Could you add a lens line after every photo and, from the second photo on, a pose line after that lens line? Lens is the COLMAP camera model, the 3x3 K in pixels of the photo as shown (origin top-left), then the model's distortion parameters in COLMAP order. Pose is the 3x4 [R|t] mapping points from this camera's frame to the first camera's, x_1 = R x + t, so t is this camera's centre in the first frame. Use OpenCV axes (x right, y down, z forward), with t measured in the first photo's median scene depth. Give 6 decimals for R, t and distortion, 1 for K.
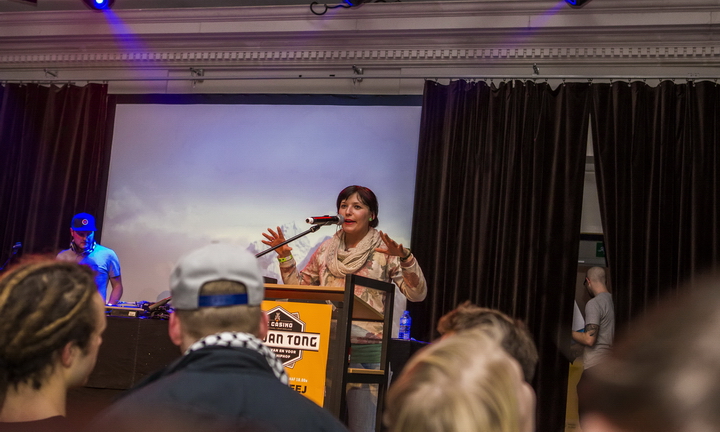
lens RADIAL K [[929.4, 0, 360.0], [0, 929.4, 216.0], [0, 0, 1]] dist [-0.037188, -0.012865]
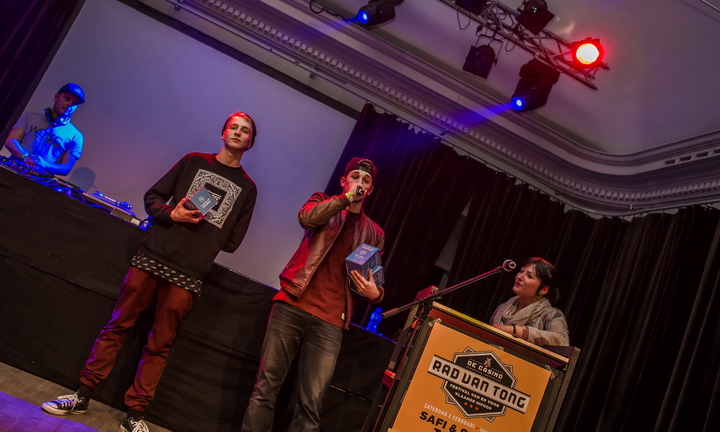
lens RADIAL K [[620.0, 0, 360.0], [0, 620.0, 216.0], [0, 0, 1]] dist [-0.100471, 0.112600]
pose [[0.826268, 0.361882, 0.431650, -0.517192], [-0.390049, 0.920453, -0.025044, 0.038391], [-0.406377, -0.147671, 0.901693, 0.514234]]
